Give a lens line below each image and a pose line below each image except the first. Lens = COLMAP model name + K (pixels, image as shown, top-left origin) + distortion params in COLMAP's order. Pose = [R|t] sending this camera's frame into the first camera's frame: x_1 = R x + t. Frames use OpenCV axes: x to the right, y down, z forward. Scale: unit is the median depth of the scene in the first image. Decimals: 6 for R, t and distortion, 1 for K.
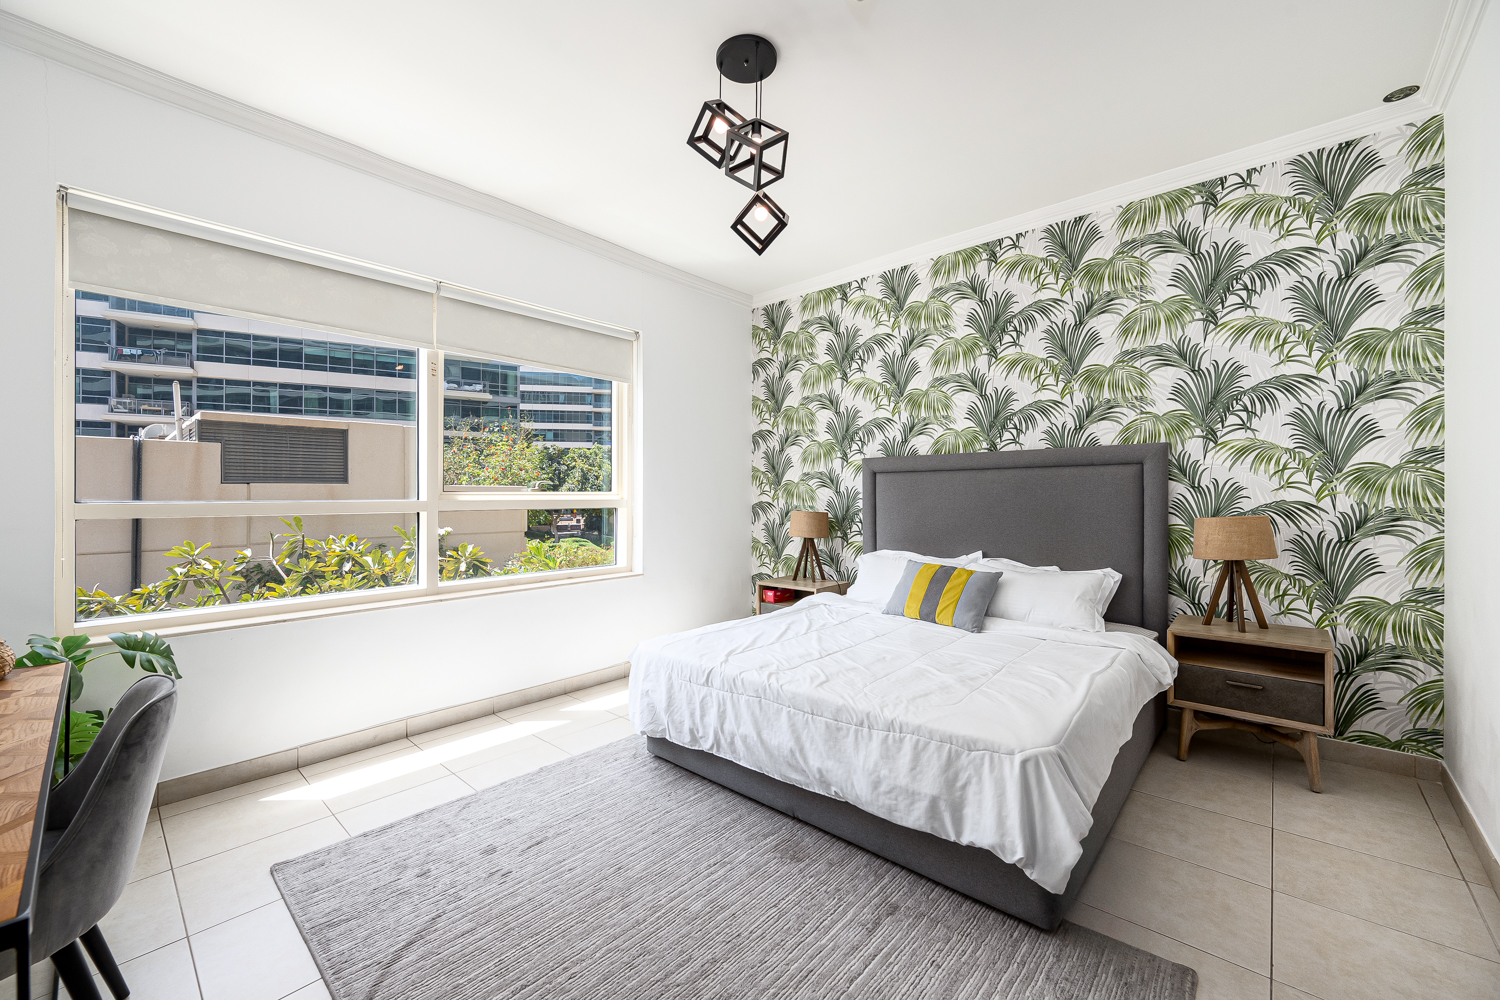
lens RADIAL K [[593.2, 0, 751.8], [0, 593.2, 499.5], [0, 0, 1]] dist [0.000539, -0.000035]
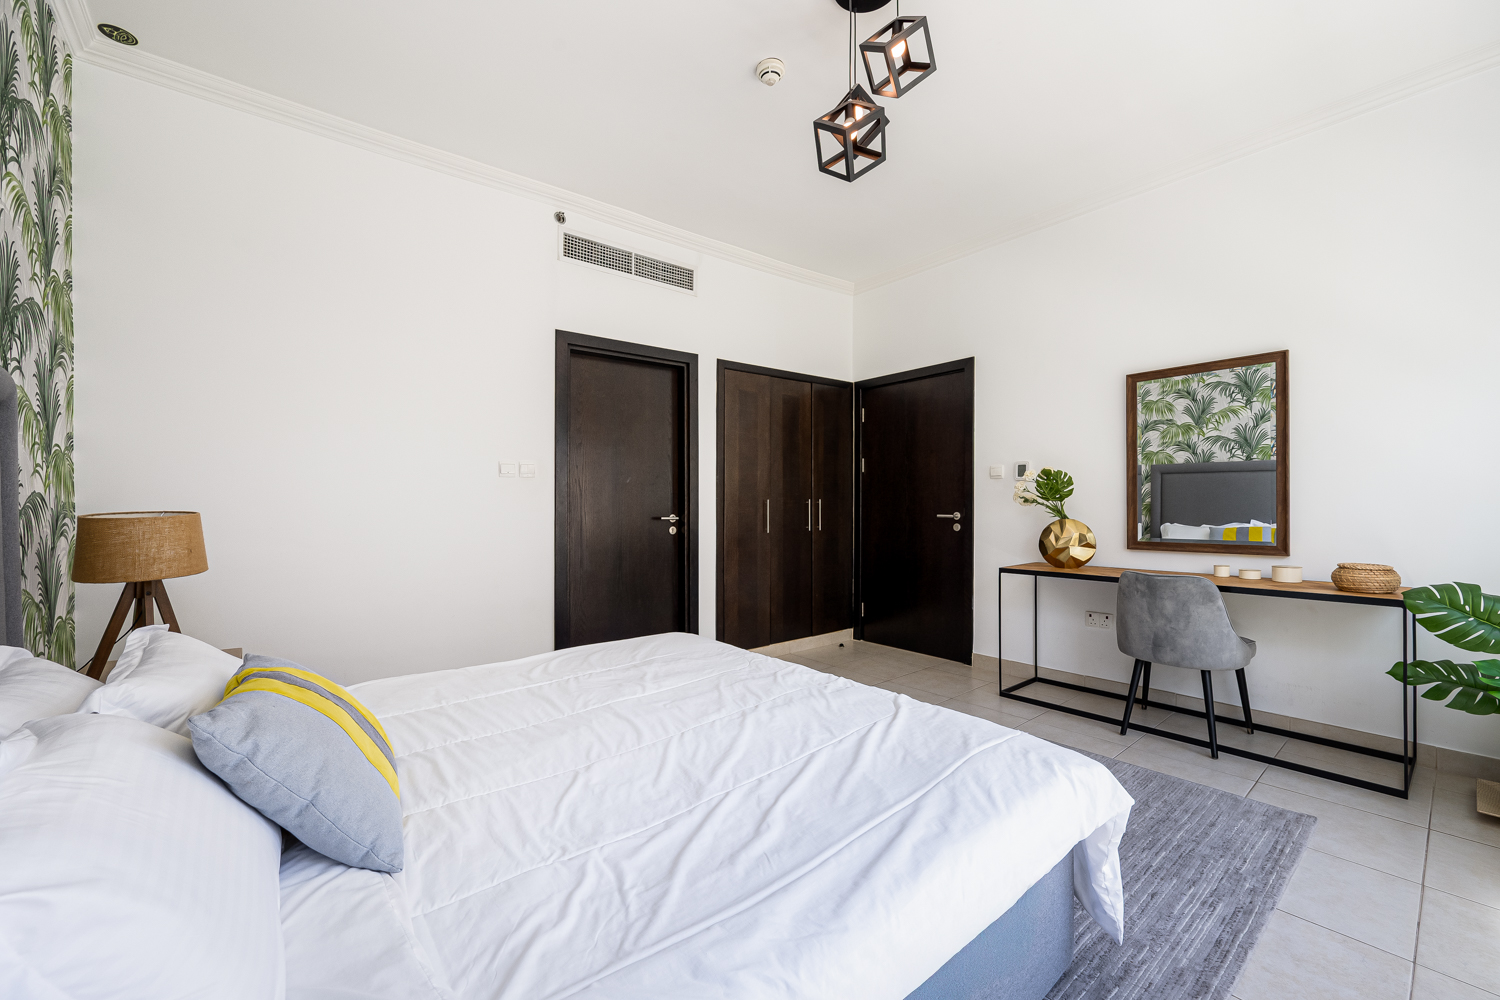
lens RADIAL K [[593.2, 0, 750.5], [0, 593.2, 503.8], [0, 0, 1]] dist [0.000539, -0.000035]
pose [[-0.986881, 0.012329, 0.160978, 0.013315], [0.012840, 0.999915, 0.002133, 0.032874], [-0.160938, 0.004172, -0.986956, 1.864885]]
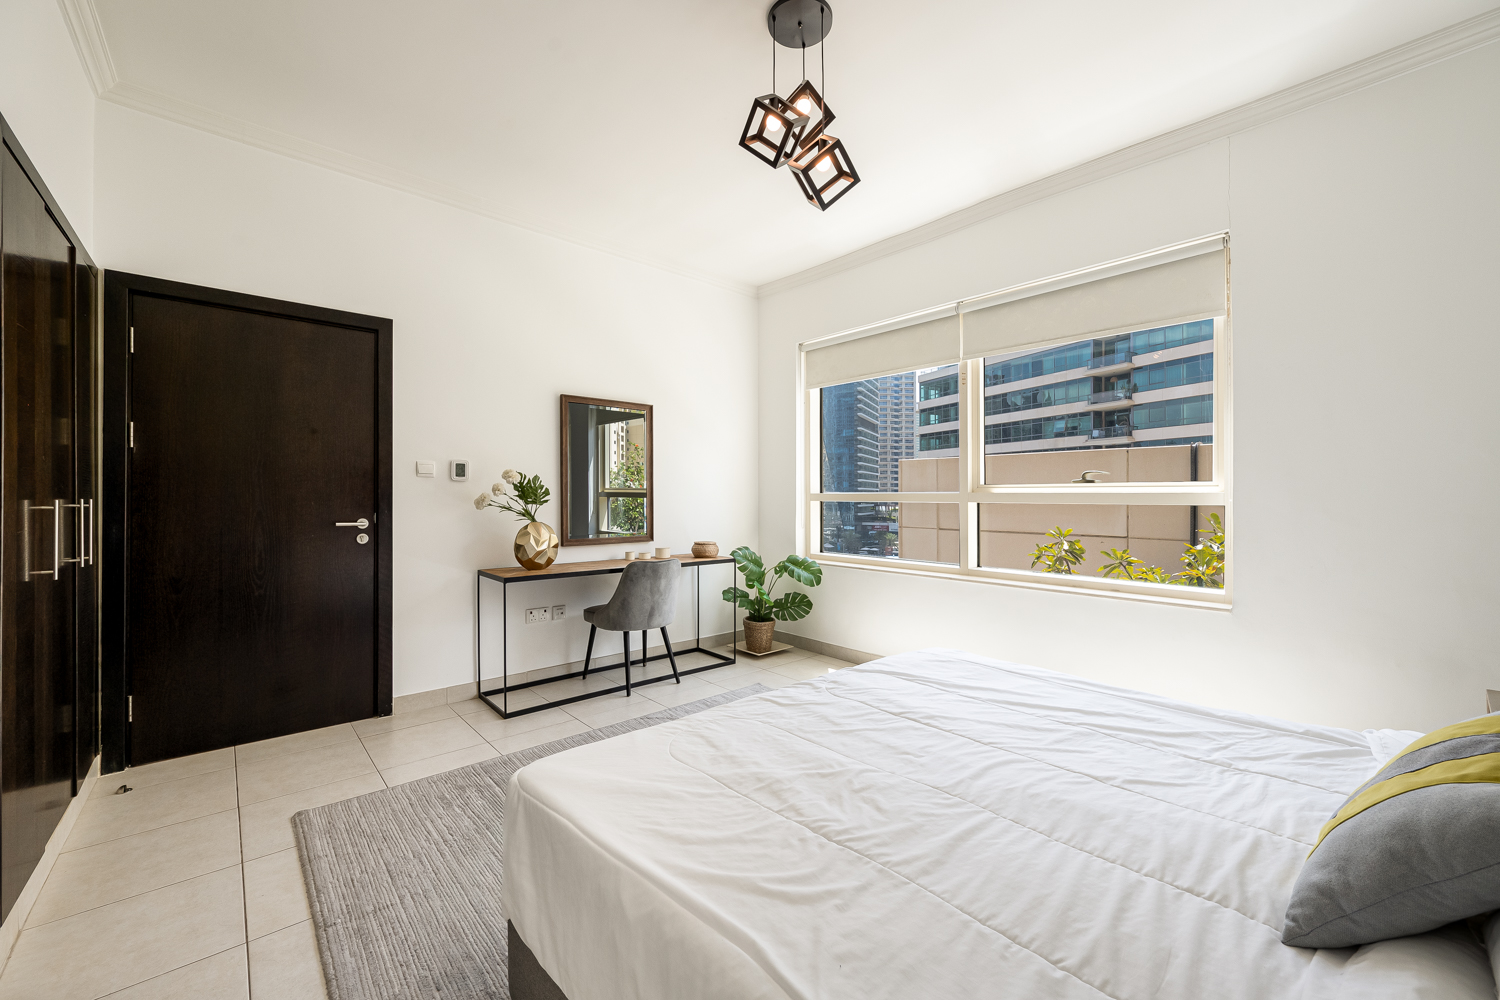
lens RADIAL K [[593.2, 0, 748.2], [0, 593.2, 499.3], [0, 0, 1]] dist [0.000539, -0.000035]
pose [[-0.122009, 0.005696, -0.992513, 0.915581], [-0.005600, 0.999964, 0.006427, 0.012982], [0.992513, 0.006342, -0.121973, 1.010426]]
